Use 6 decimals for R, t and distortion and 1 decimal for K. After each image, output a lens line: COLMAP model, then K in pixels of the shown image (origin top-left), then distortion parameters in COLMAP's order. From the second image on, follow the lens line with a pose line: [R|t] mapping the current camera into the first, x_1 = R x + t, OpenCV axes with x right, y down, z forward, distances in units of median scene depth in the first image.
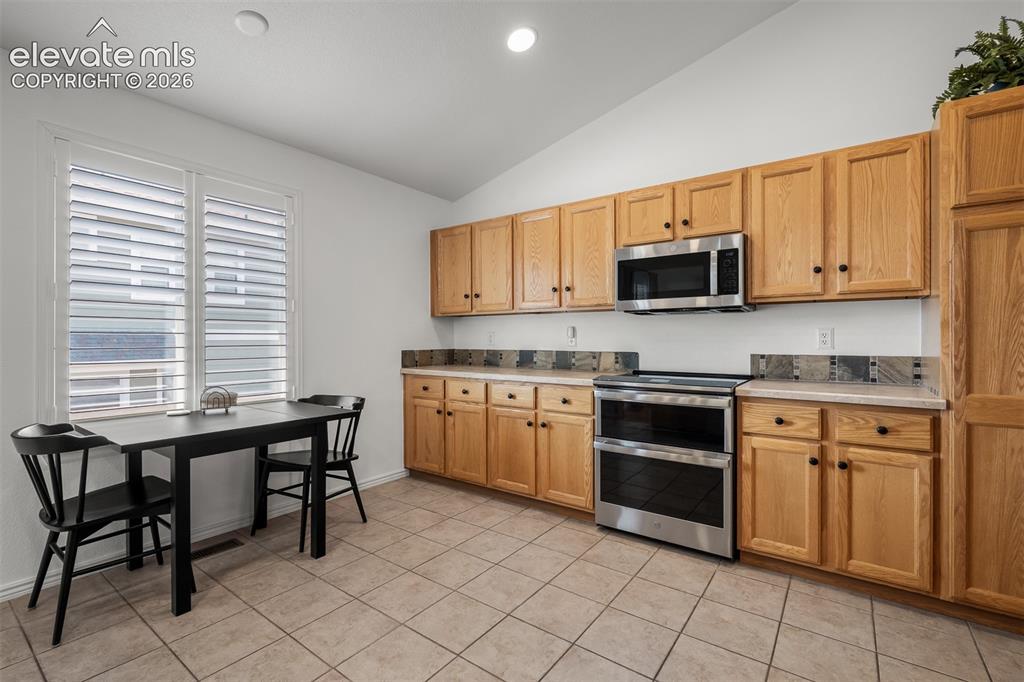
lens RADIAL K [[459.7, 0, 510.6], [0, 459.7, 339.8], [0, 0, 1]] dist [-0.000635, 0.000252]
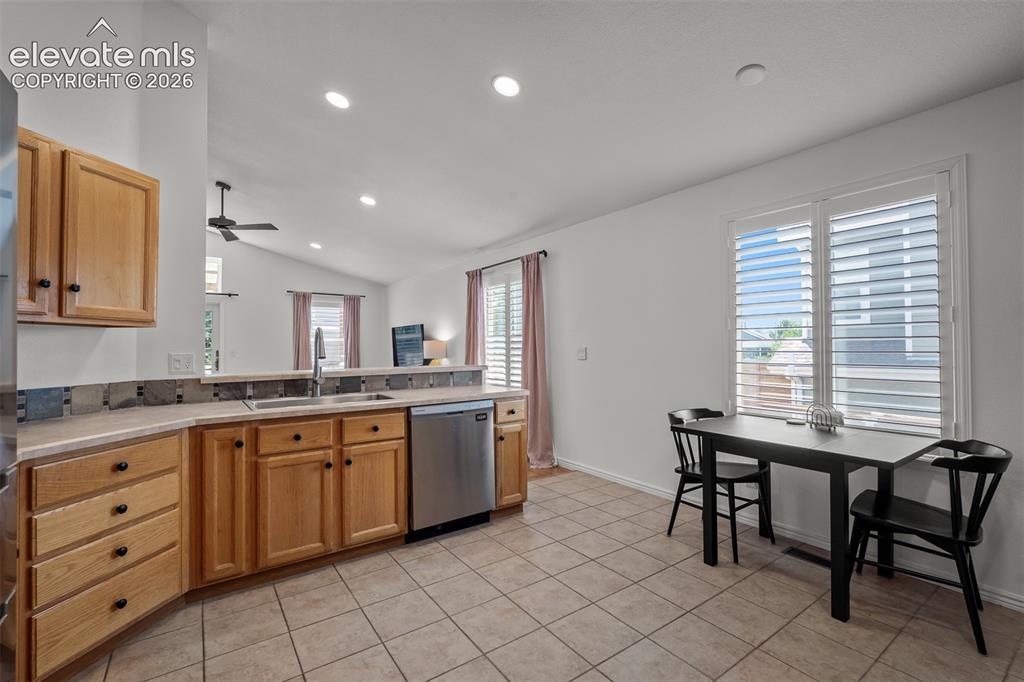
lens RADIAL K [[452.0, 0, 508.3], [0, 452.0, 337.6], [0, 0, 1]] dist [-0.001499, -0.000158]
pose [[-0.325556, -0.013138, -0.945431, 0.522518], [0.005756, 0.999857, -0.015876, -0.032109], [0.945505, -0.010610, -0.325434, 0.639117]]
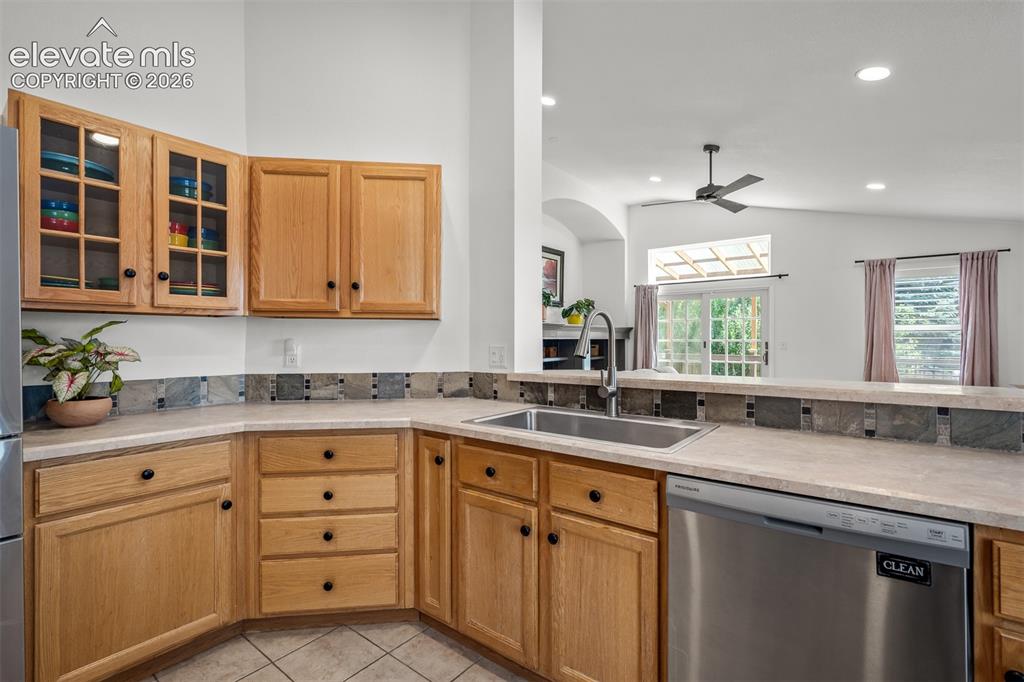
lens RADIAL K [[464.6, 0, 509.6], [0, 464.6, 338.7], [0, 0, 1]] dist [-0.000206, 0.000025]
pose [[-0.999302, 0.003782, 0.037161, -0.250833], [0.003820, 0.999992, 0.000932, -0.032184], [-0.037157, 0.001074, -0.999309, 0.576727]]
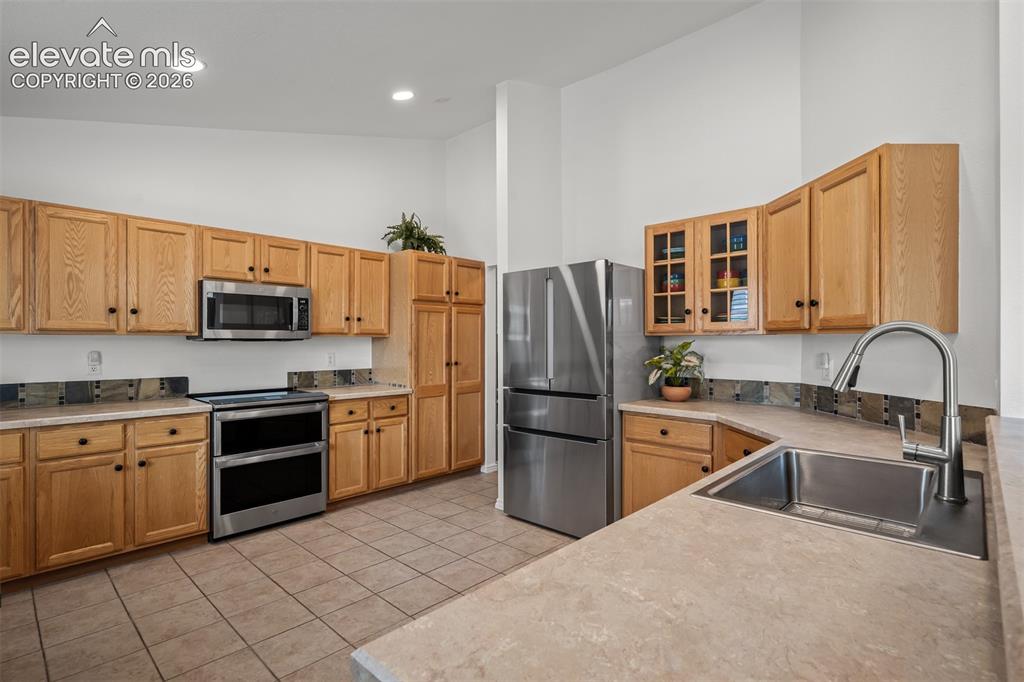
lens RADIAL K [[495.0, 0, 510.6], [0, 495.0, 342.6], [0, 0, 1]] dist [-0.001358, -0.000154]
pose [[0.123404, 0.000758, 0.992356, -0.909822], [0.002838, 0.999995, -0.001117, -0.056572], [-0.992352, 0.002954, 0.123401, 0.180430]]
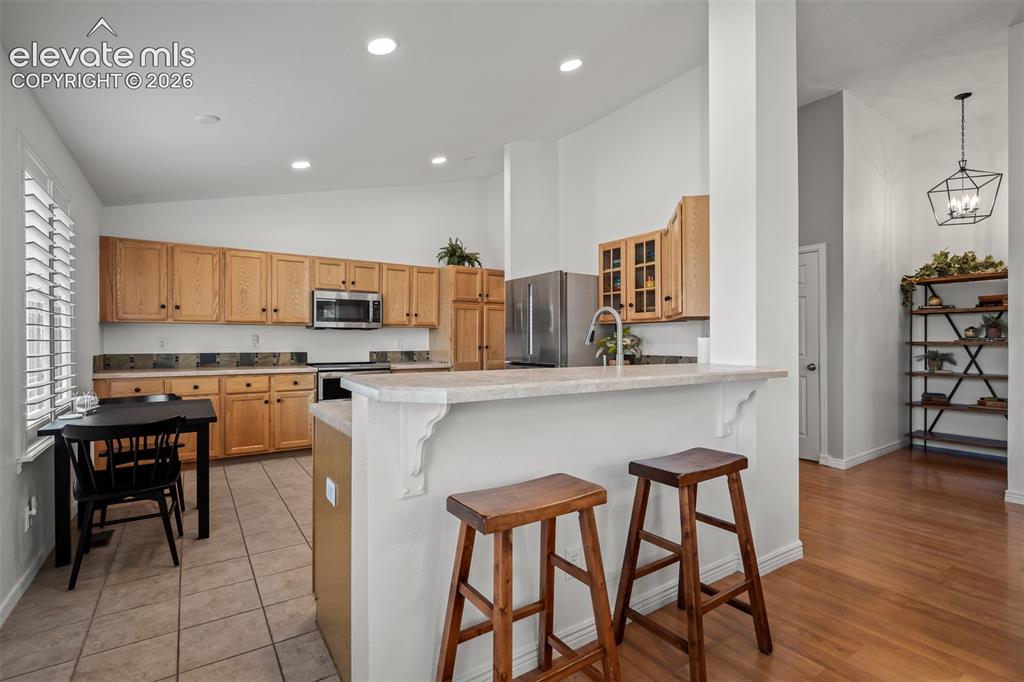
lens RADIAL K [[476.2, 0, 512.0], [0, 476.2, 341.0], [0, 0, 1]] dist [0.000619, 0.000188]
pose [[0.333194, 0.002338, 0.942855, -1.311806], [0.001142, 0.999995, -0.002883, -0.007706], [-0.942858, 0.002037, 0.333189, -0.290041]]
